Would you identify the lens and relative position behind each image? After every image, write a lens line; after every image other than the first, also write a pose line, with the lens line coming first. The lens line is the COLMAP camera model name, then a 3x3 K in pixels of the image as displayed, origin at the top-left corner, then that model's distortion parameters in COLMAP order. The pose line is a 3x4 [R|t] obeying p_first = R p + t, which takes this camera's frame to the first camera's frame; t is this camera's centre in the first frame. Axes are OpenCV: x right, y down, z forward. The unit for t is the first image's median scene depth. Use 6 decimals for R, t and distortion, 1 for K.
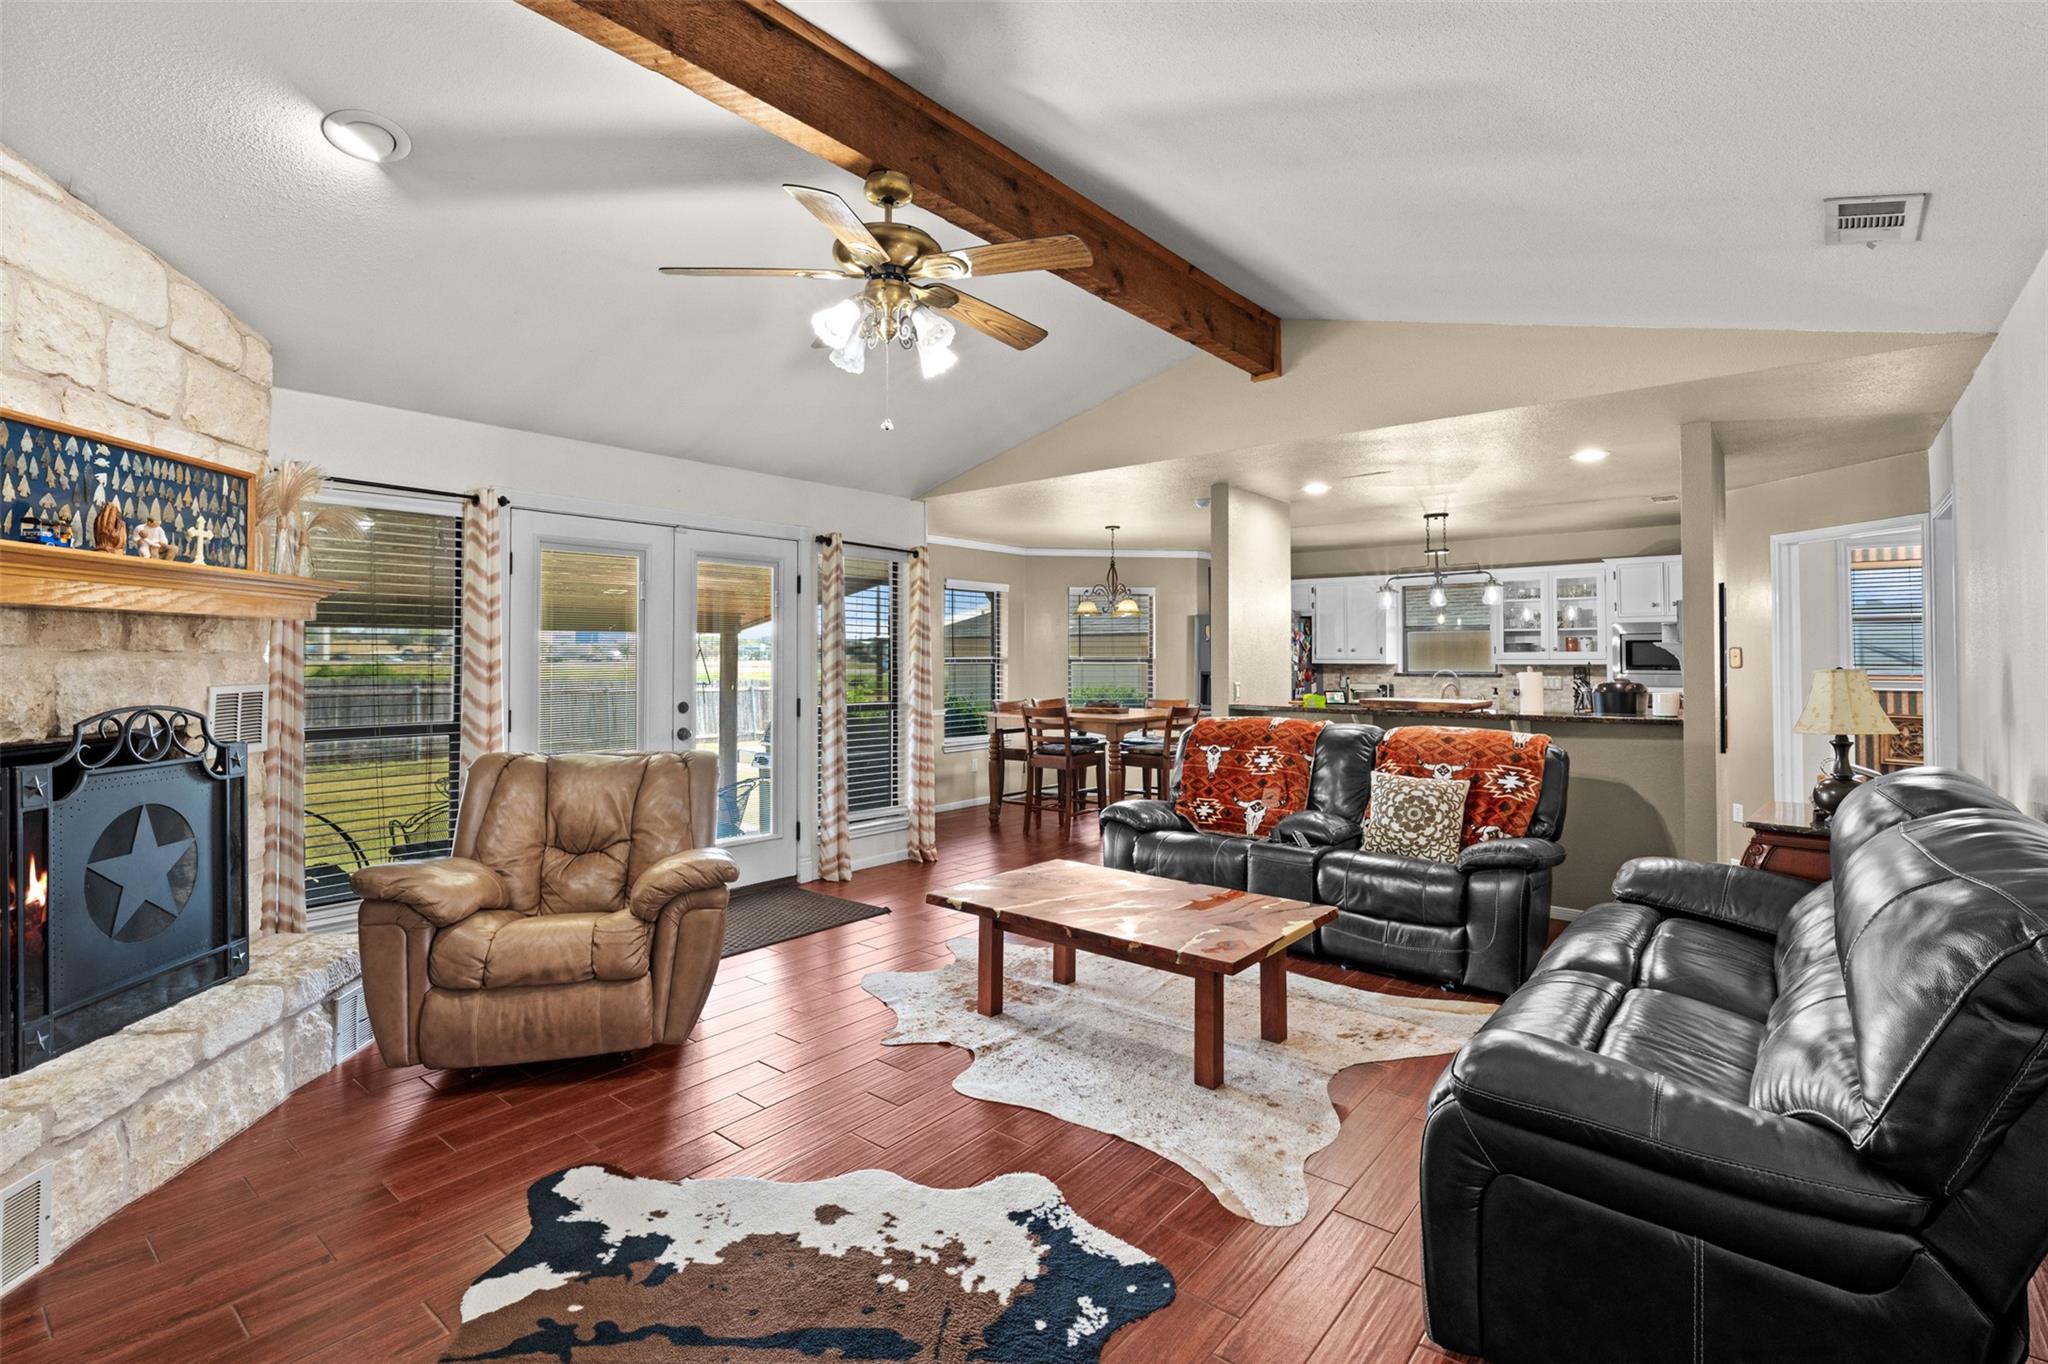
lens RADIAL K [[952.2, 0, 1026.6], [0, 952.2, 632.5], [0, 0, 1]] dist [-0.002671, -0.000108]
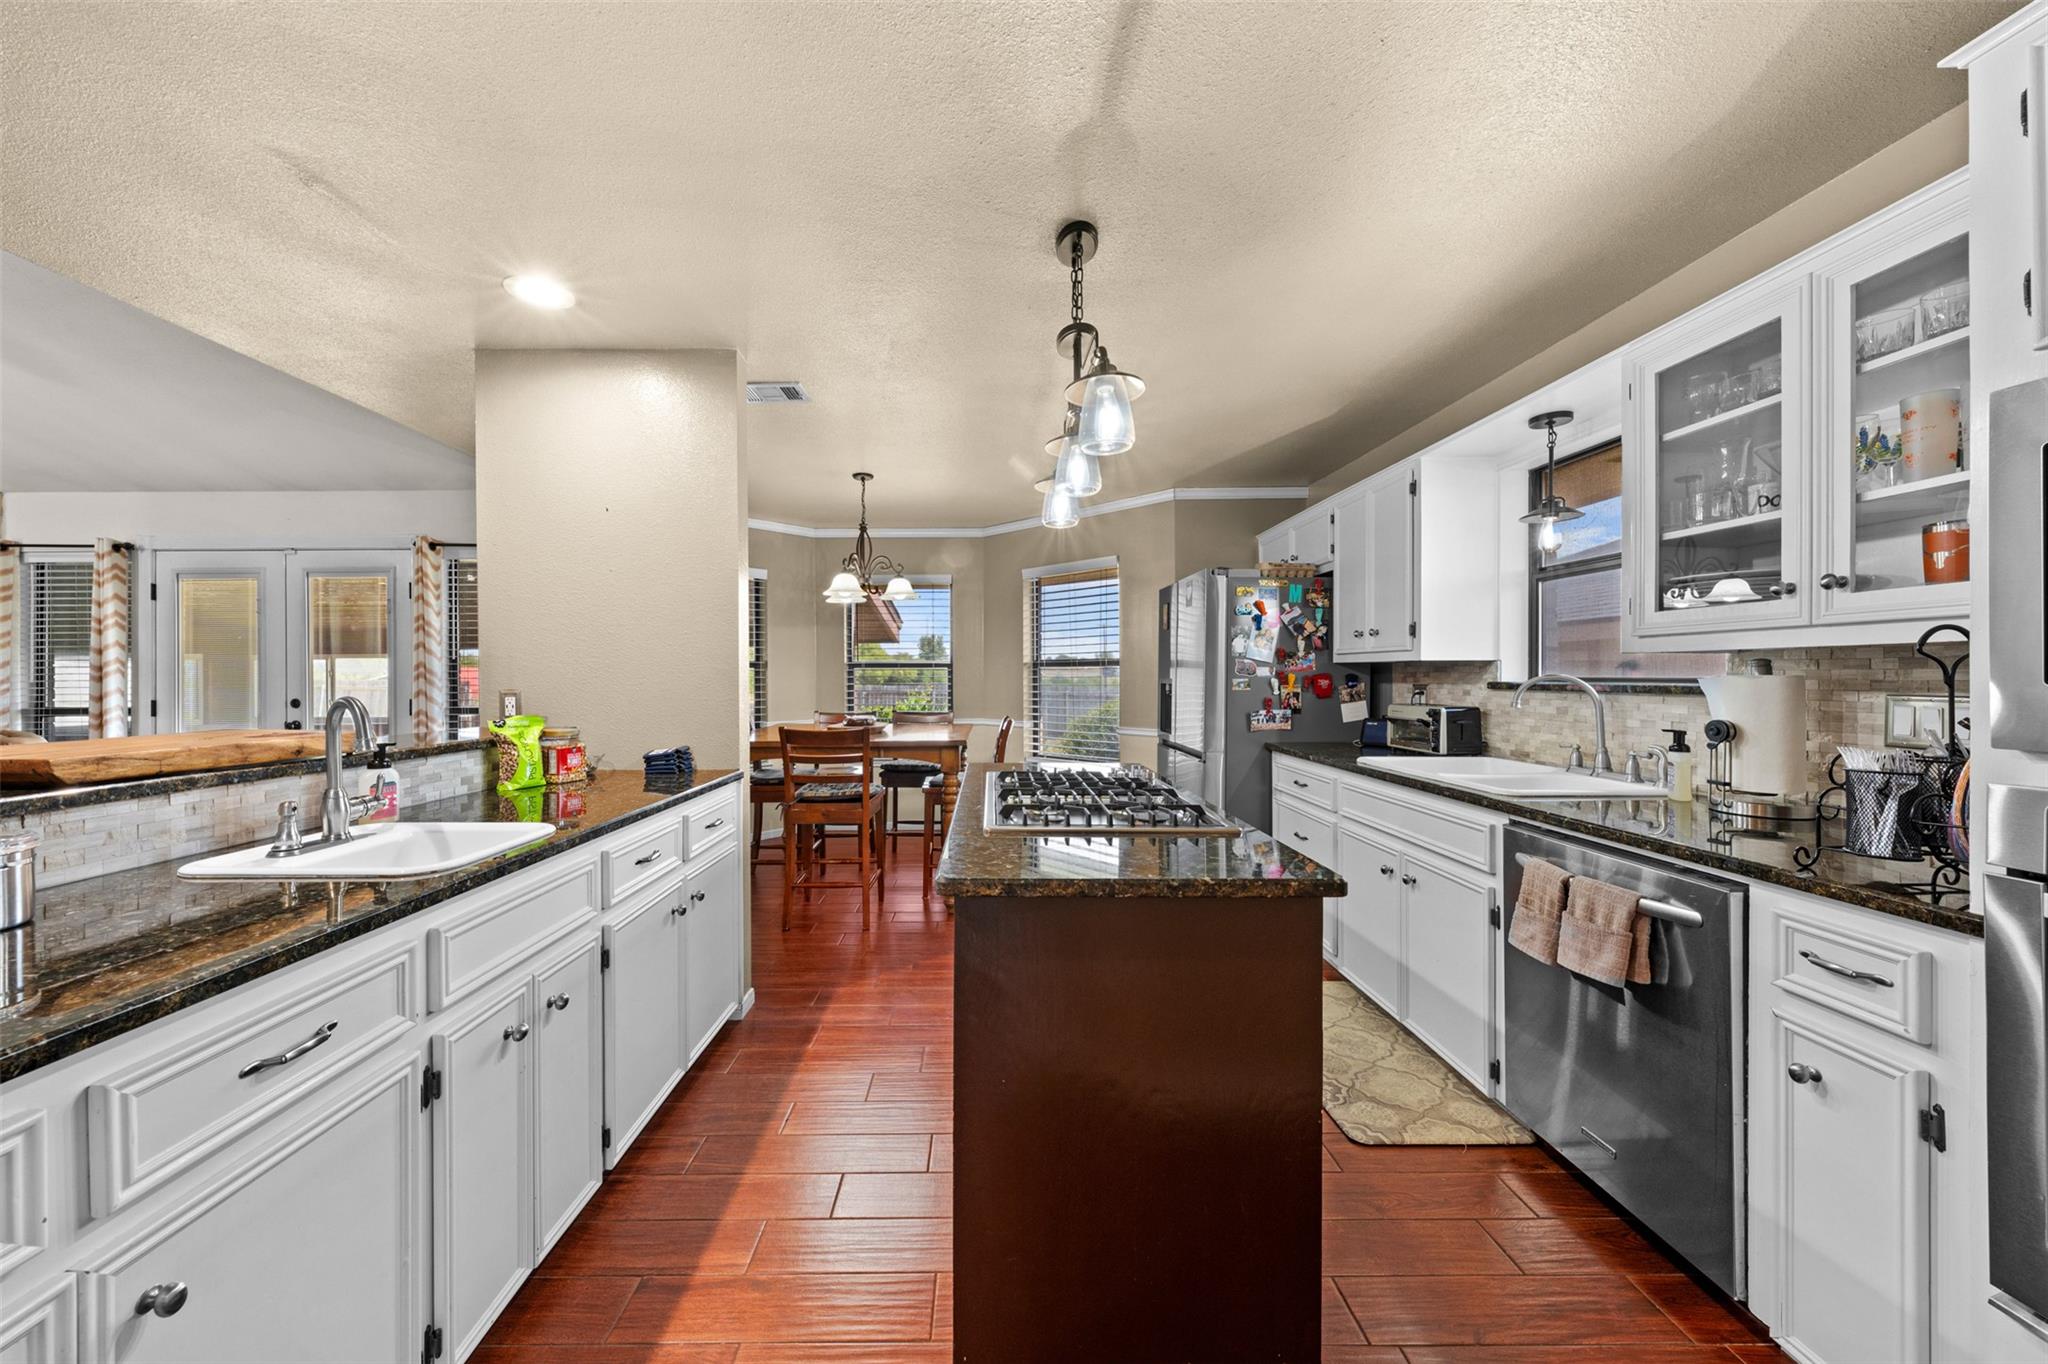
lens RADIAL K [[691.4, 0, 1018.7], [0, 691.4, 679.7], [0, 0, 1]] dist [0.002568, -0.000577]
pose [[0.635000, 0.003088, -0.772506, 1.543489], [0.024869, 0.999392, 0.024437, 0.090843], [0.772112, -0.034729, 0.634537, 2.032980]]
